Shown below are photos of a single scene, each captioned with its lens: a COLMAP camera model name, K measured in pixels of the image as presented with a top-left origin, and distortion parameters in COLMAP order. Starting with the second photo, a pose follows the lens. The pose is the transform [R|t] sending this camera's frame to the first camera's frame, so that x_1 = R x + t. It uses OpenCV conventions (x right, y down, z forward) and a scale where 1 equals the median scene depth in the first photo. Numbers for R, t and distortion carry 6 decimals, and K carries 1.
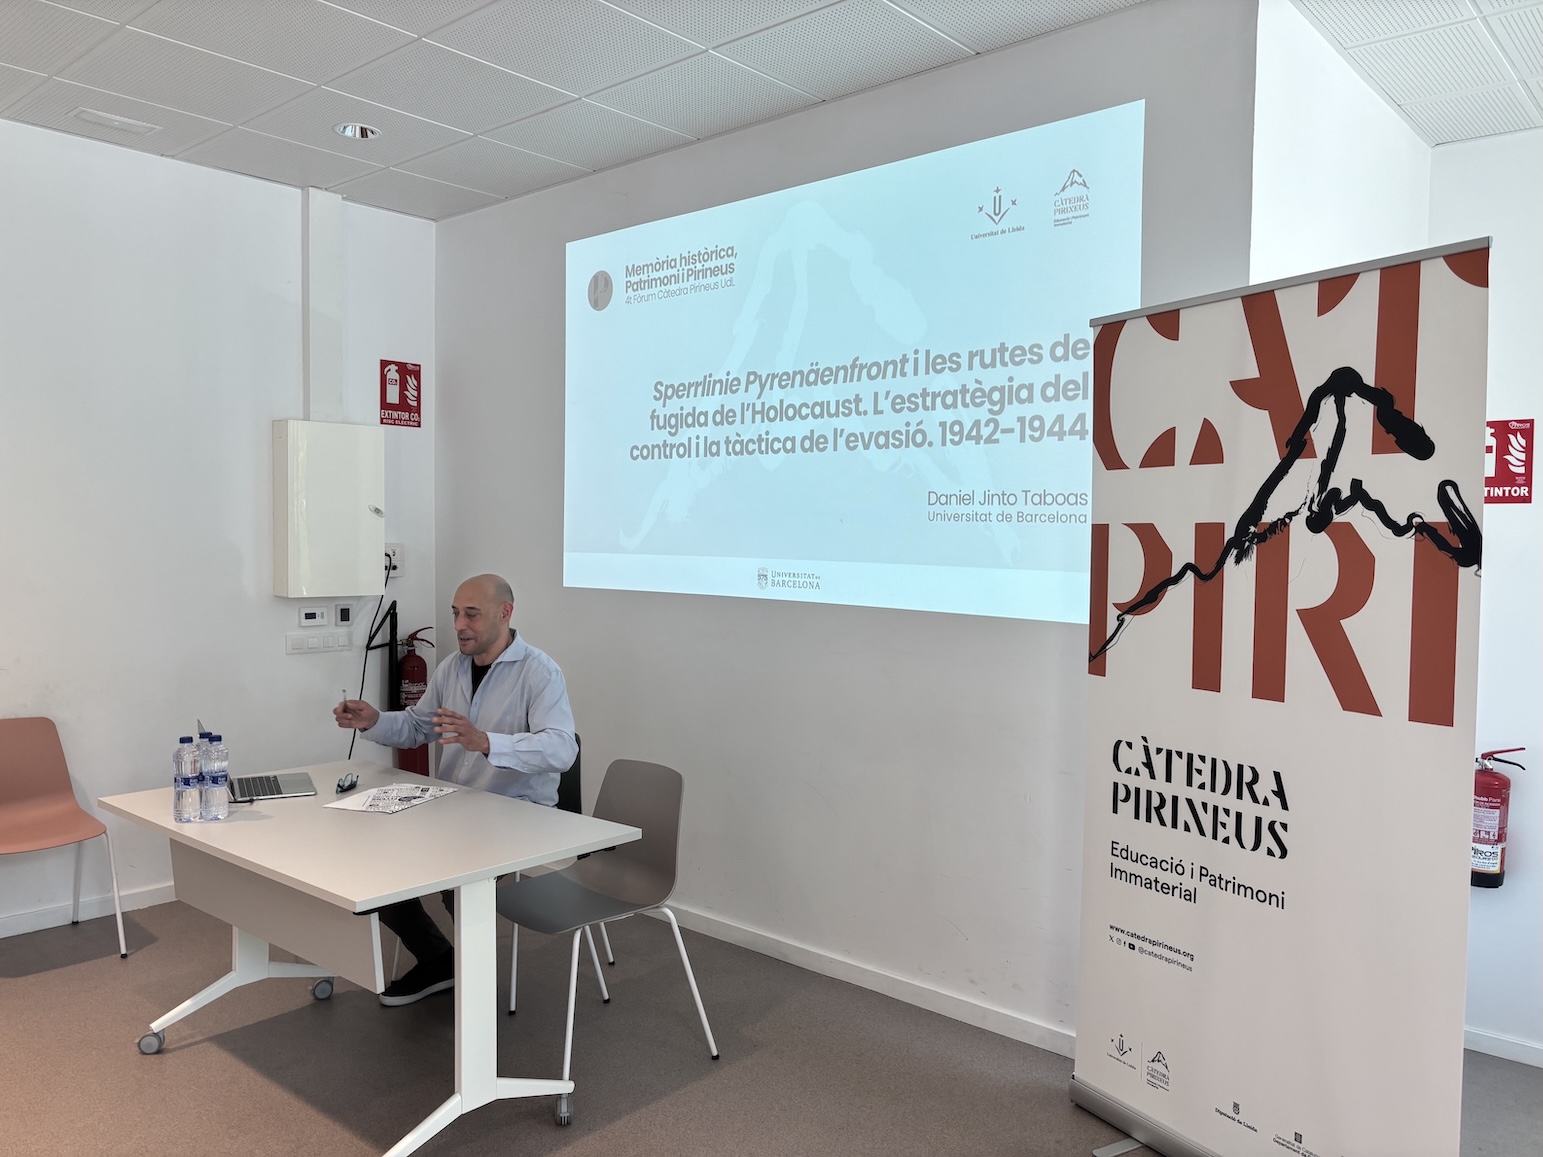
lens RADIAL K [[1165.6, 0, 786.9], [0, 1165.6, 576.3], [0, 0, 1]] dist [0.027440, -0.016881]
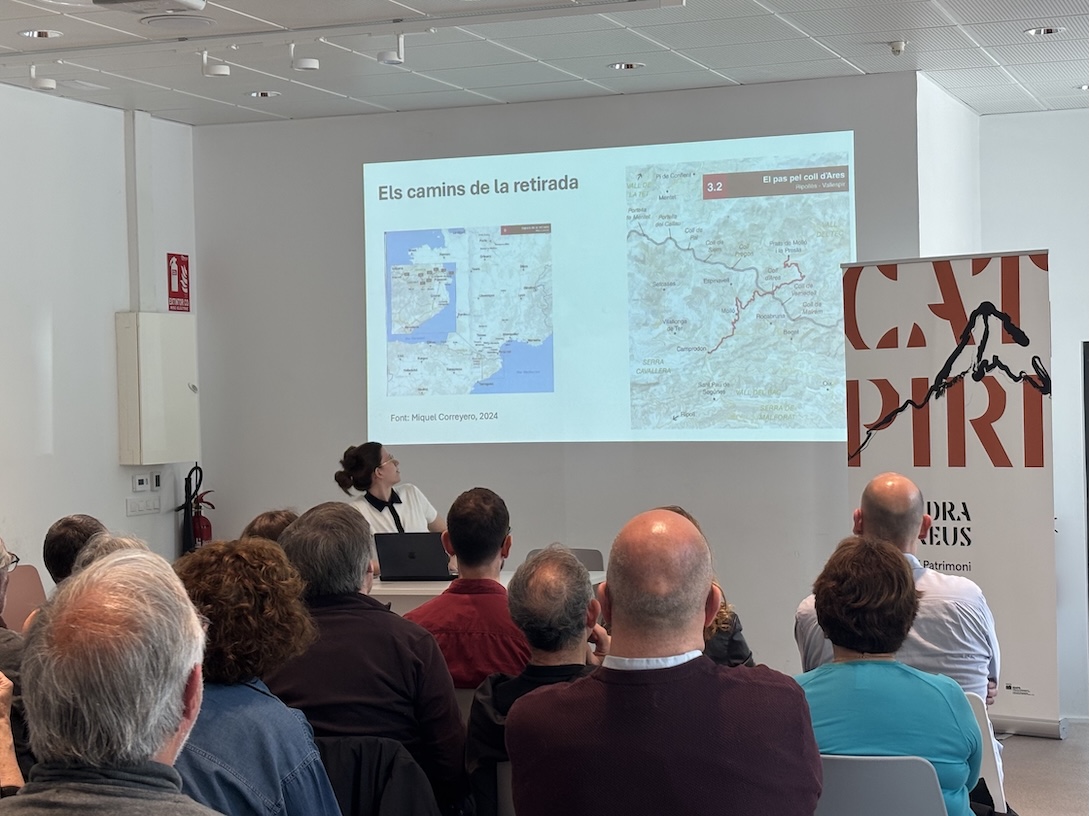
lens RADIAL K [[2069.8, 0, 566.6], [0, 2069.8, 400.7], [0, 0, 1]] dist [0.173927, 0.000000]
pose [[0.934040, -0.033935, 0.355552, -1.326287], [0.046887, 0.998511, -0.027870, 0.056119], [-0.354077, 0.042702, 0.934241, -1.879006]]
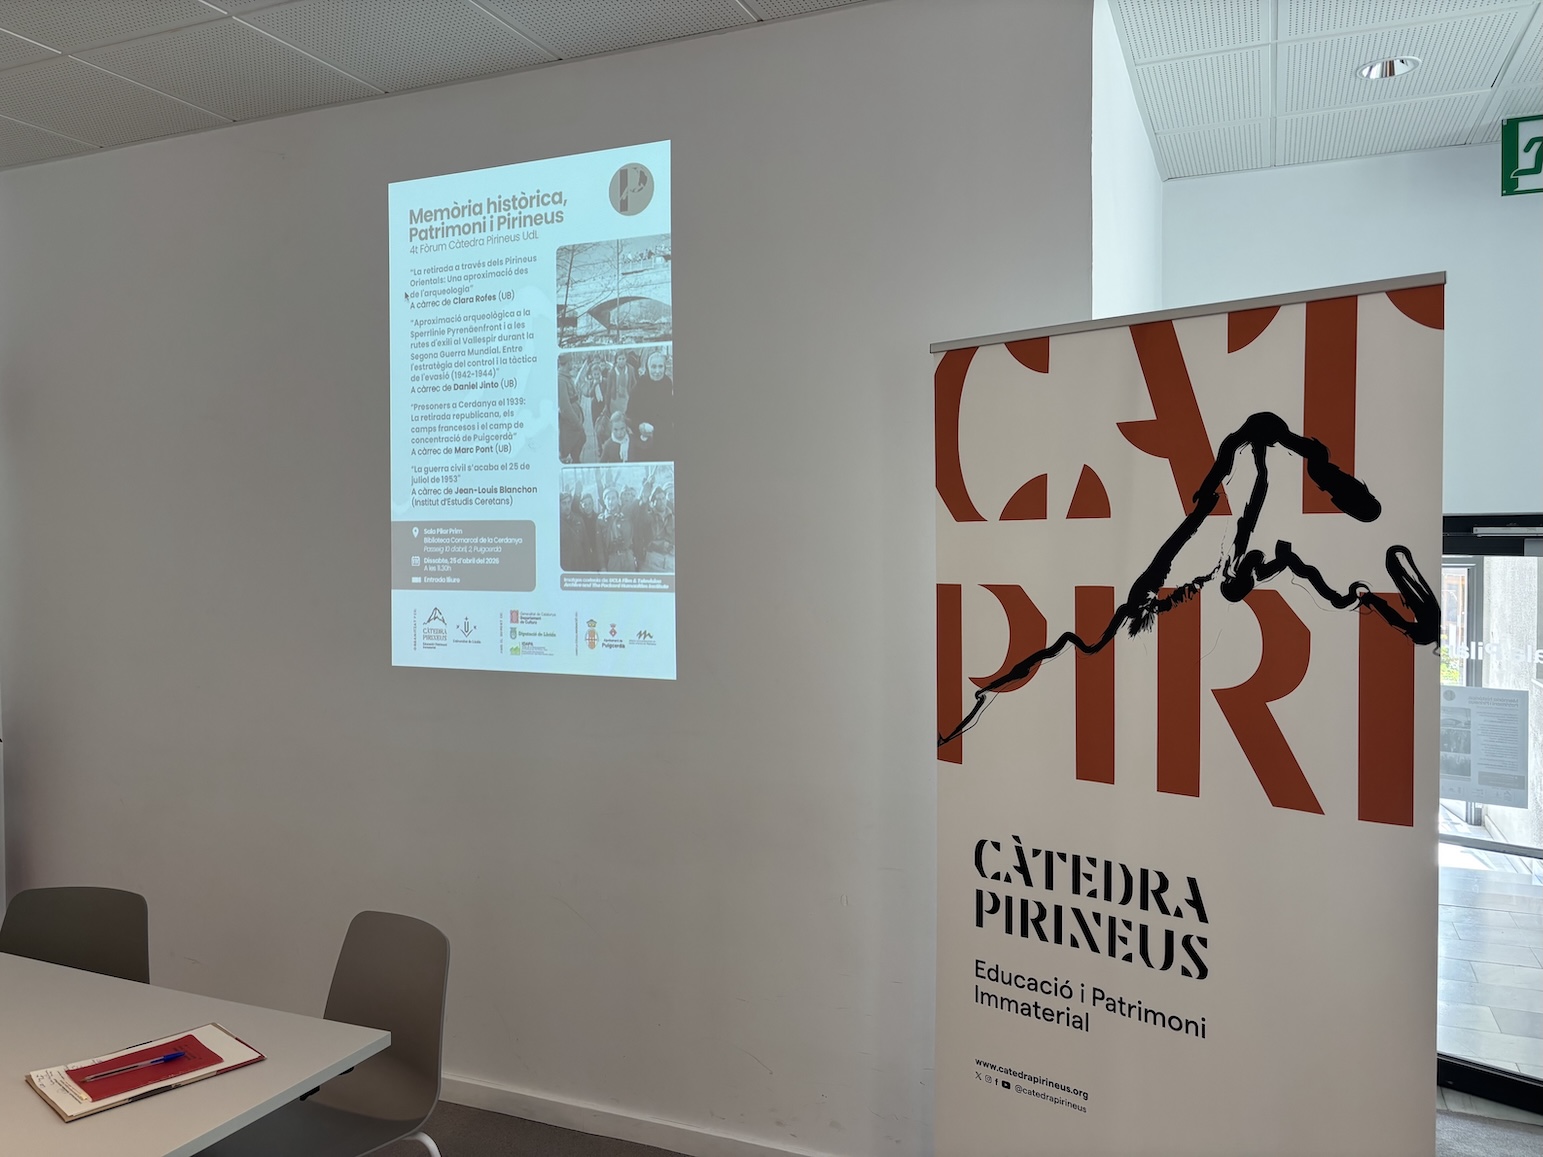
lens RADIAL K [[1165.6, 0, 786.9], [0, 1165.6, 571.6], [0, 0, 1]] dist [0.027440, -0.016881]
pose [[0.947744, -0.023169, 0.318188, -0.120497], [0.026923, 0.999610, -0.007407, -0.054283], [-0.317893, 0.015587, 0.947999, 0.249575]]
